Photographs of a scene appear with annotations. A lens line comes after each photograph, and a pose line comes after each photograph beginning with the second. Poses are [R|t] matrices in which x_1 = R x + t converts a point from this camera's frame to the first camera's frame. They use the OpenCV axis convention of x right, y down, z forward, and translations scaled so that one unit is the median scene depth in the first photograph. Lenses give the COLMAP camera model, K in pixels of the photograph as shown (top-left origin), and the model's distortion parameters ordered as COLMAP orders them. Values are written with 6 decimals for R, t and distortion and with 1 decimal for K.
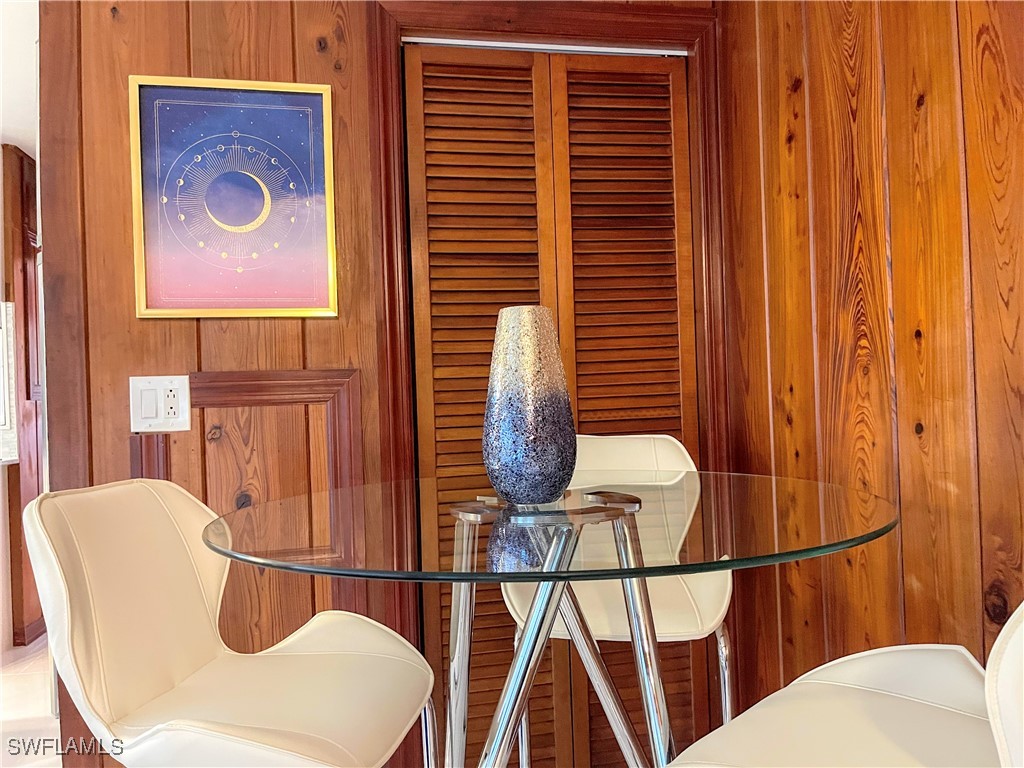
lens RADIAL K [[766.6, 0, 515.1], [0, 766.6, 385.7], [0, 0, 1]] dist [0.070498, -0.098275]
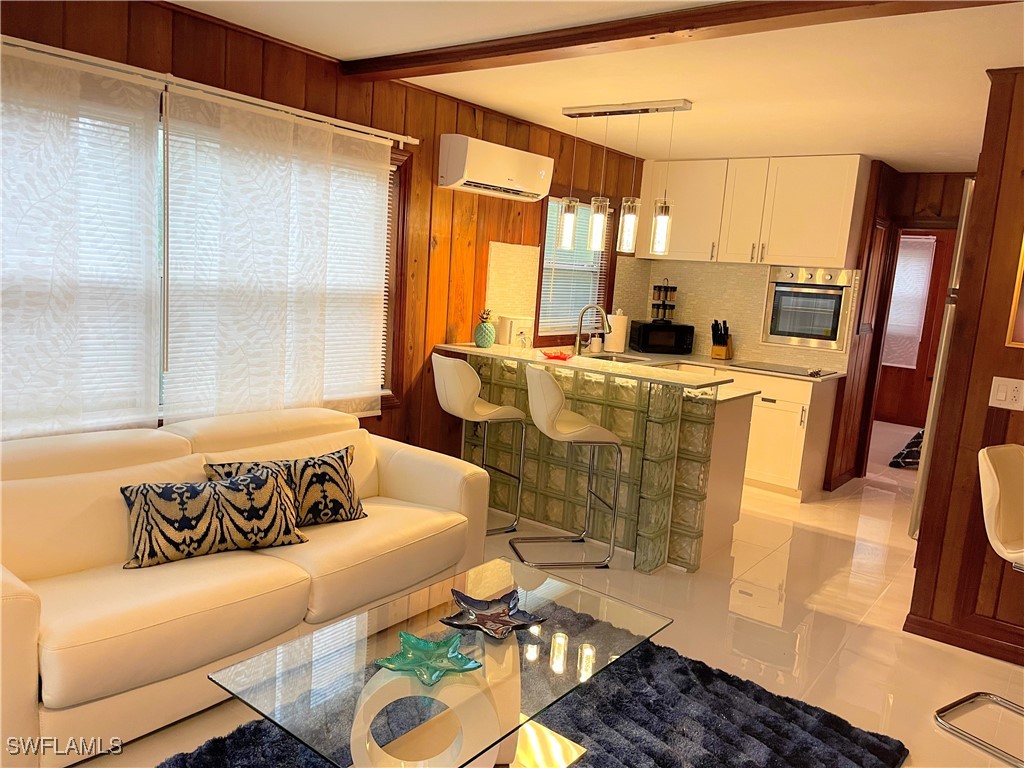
lens RADIAL K [[766.6, 0, 512.4], [0, 766.6, 386.0], [0, 0, 1]] dist [0.070498, -0.098275]
pose [[0.653623, 0.192484, -0.731934, 0.109431], [-0.080530, 0.979315, 0.185626, -0.237837], [0.752524, -0.062387, 0.655604, -1.063455]]
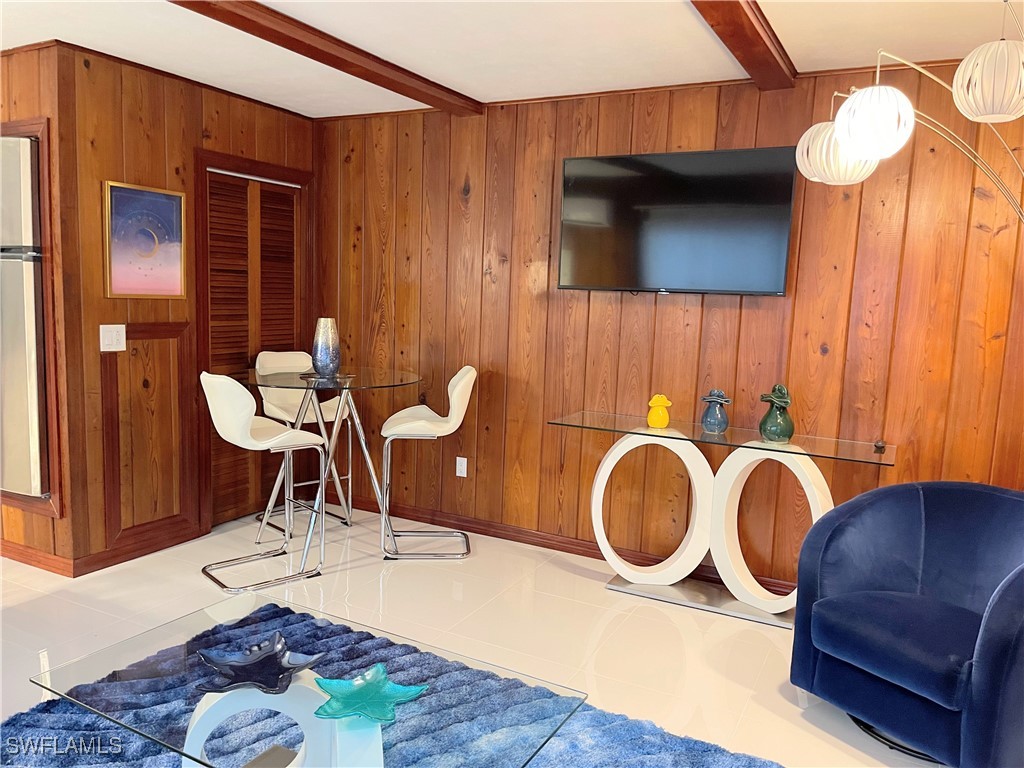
lens RADIAL K [[766.6, 0, 505.8], [0, 766.6, 393.0], [0, 0, 1]] dist [0.070498, -0.098275]
pose [[0.627014, -0.043234, 0.777807, -1.442157], [-0.071273, 0.991087, 0.112544, -0.142627], [-0.775741, -0.126003, 0.618344, -1.167060]]
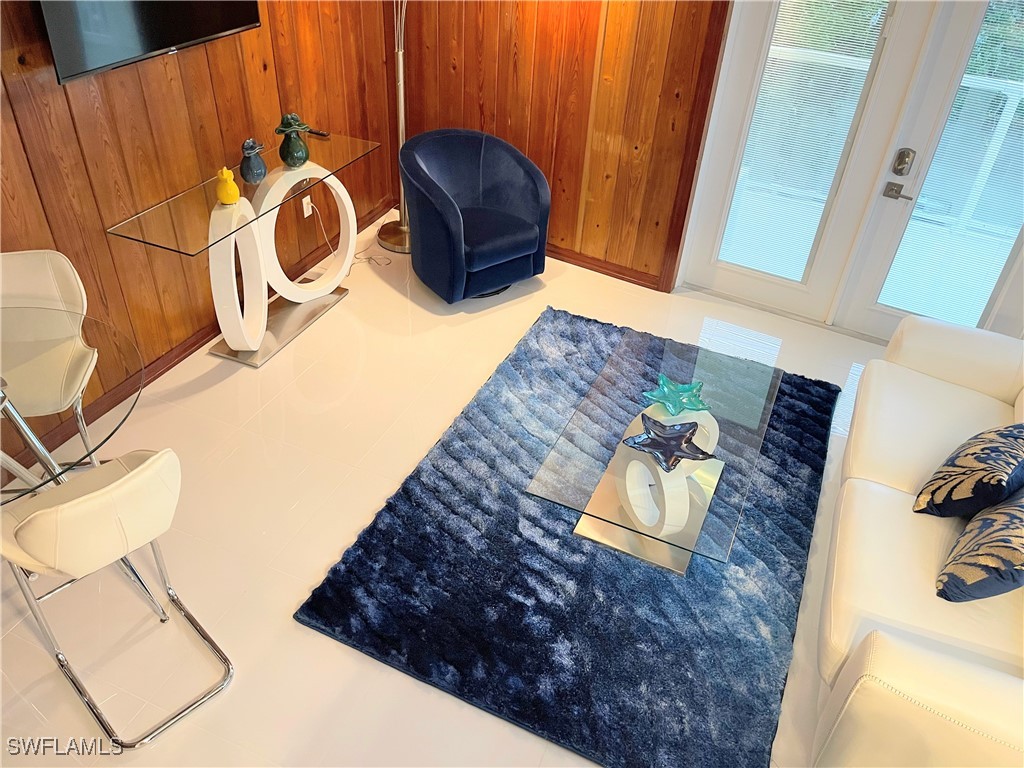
lens RADIAL K [[766.6, 0, 510.1], [0, 766.6, 377.0], [0, 0, 1]] dist [0.070498, -0.098275]
pose [[-0.830035, -0.330900, 0.448940, -1.194219], [-0.027916, 0.828610, 0.559130, -0.641294], [-0.557013, 0.451565, -0.697012, 1.146546]]
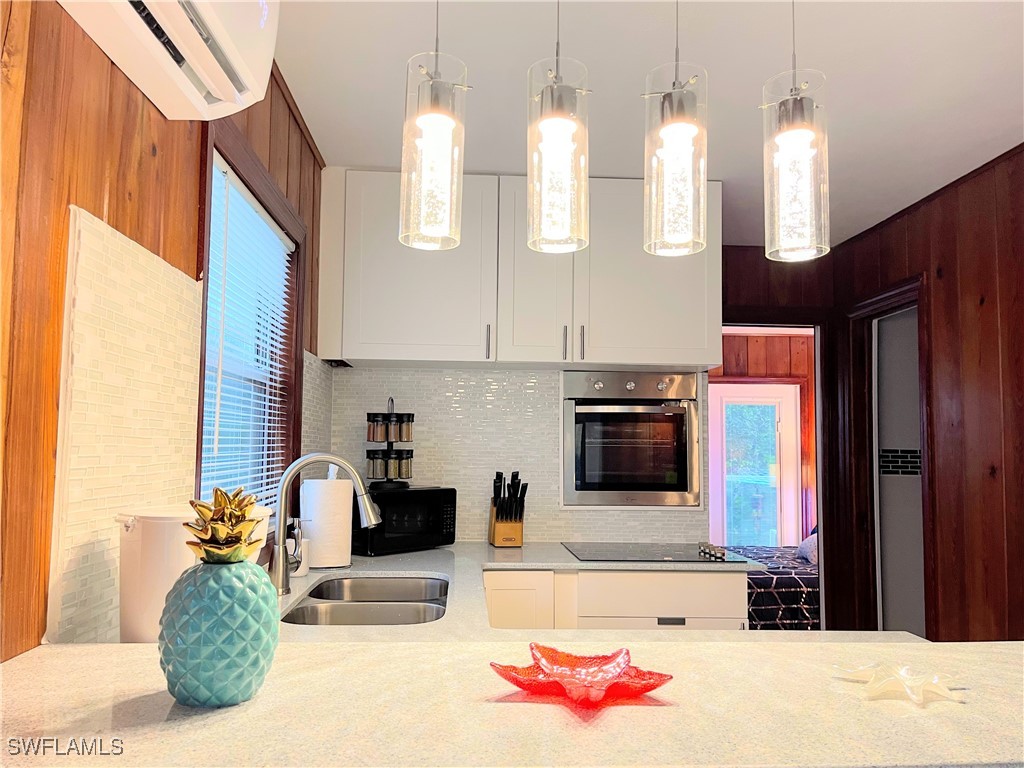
lens RADIAL K [[766.6, 0, 504.6], [0, 766.6, 391.7], [0, 0, 1]] dist [0.070498, -0.098275]
pose [[0.988041, 0.033379, -0.150535, -1.578829], [-0.042300, 0.997509, -0.056454, -0.049861], [0.148275, 0.062147, 0.986992, 0.116521]]
